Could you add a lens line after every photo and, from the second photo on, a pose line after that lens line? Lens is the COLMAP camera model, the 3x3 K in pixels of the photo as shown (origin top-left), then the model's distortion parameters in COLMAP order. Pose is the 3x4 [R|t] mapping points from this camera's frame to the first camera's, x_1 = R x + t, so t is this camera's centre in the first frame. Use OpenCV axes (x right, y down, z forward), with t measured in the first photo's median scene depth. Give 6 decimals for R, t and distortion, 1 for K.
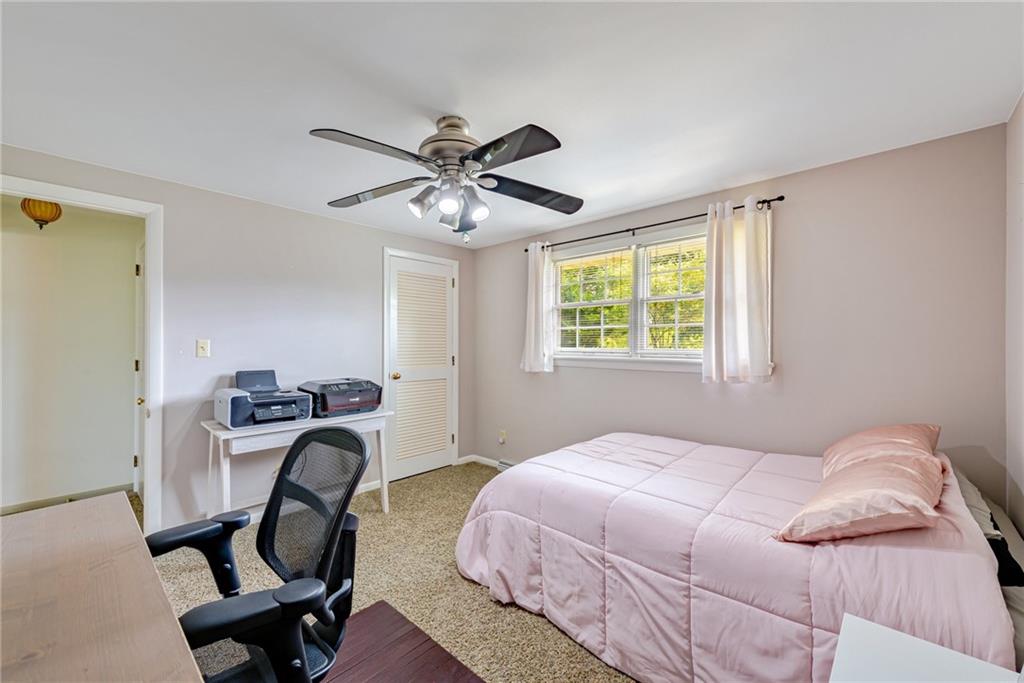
lens RADIAL K [[412.8, 0, 513.4], [0, 412.8, 339.4], [0, 0, 1]] dist [0.011668, -0.000534]
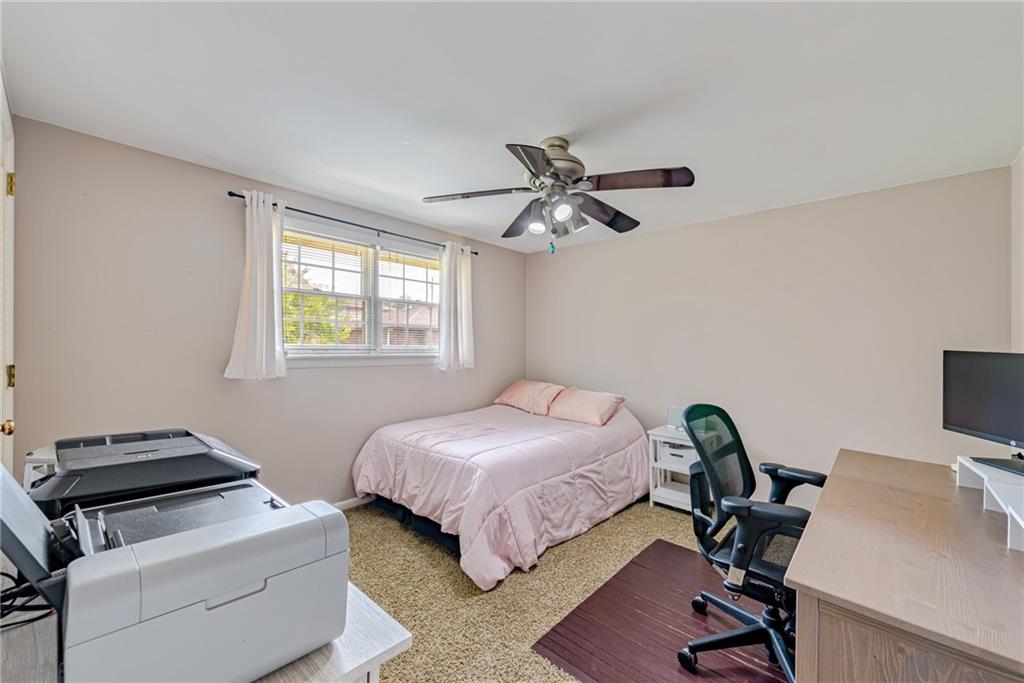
lens RADIAL K [[412.8, 0, 513.4], [0, 412.8, 339.4], [0, 0, 1]] dist [0.011668, -0.000534]
pose [[-0.015507, 0.005424, 0.999865, -1.092286], [-0.021920, 0.999743, -0.005763, 0.007149], [-0.999639, -0.022007, -0.015385, 0.994983]]
